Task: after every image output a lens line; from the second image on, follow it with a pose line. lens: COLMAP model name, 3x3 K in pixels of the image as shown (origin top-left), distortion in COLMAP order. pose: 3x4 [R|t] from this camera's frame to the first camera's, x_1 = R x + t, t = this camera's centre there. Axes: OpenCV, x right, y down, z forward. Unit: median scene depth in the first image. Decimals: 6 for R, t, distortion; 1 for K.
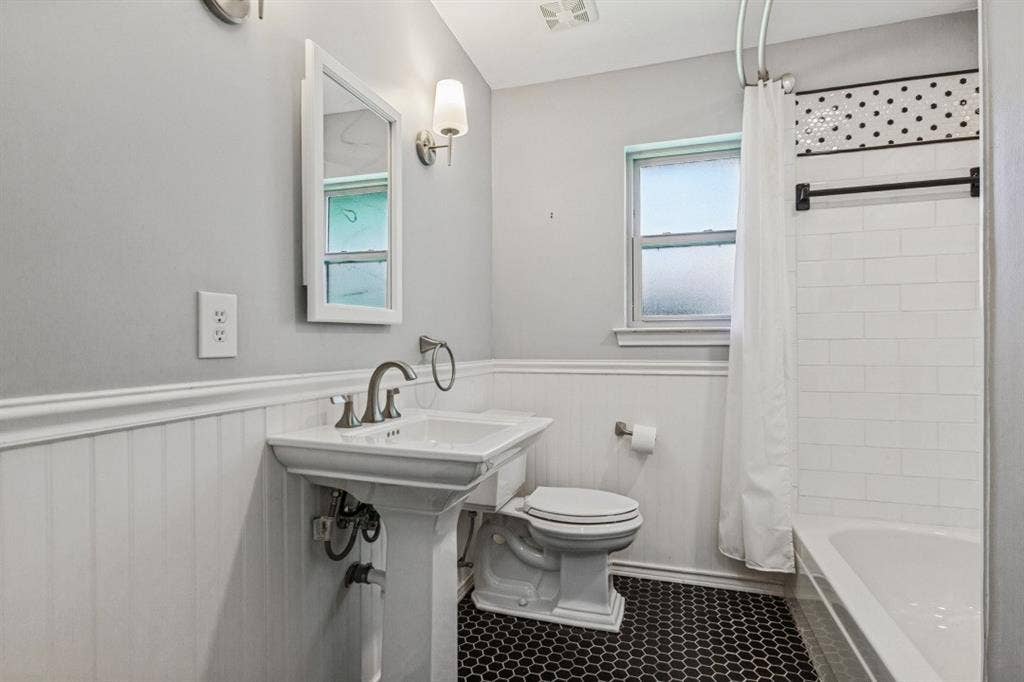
lens RADIAL K [[506.2, 0, 514.8], [0, 506.2, 341.4], [0, 0, 1]] dist [-0.003243, 0.001775]
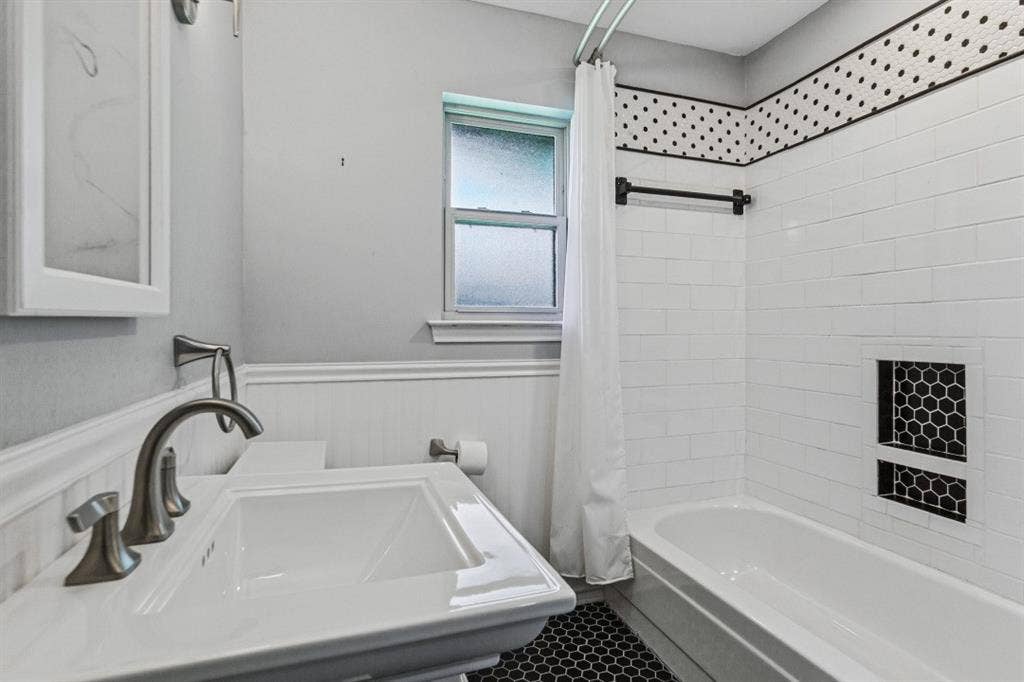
lens RADIAL K [[506.2, 0, 518.1], [0, 506.2, 335.4], [0, 0, 1]] dist [-0.019516, -0.000104]
pose [[0.805797, 0.000796, 0.592191, -0.177348], [-0.001836, 0.999998, 0.001153, -0.004406], [-0.592189, -0.002016, 0.805797, 0.328623]]
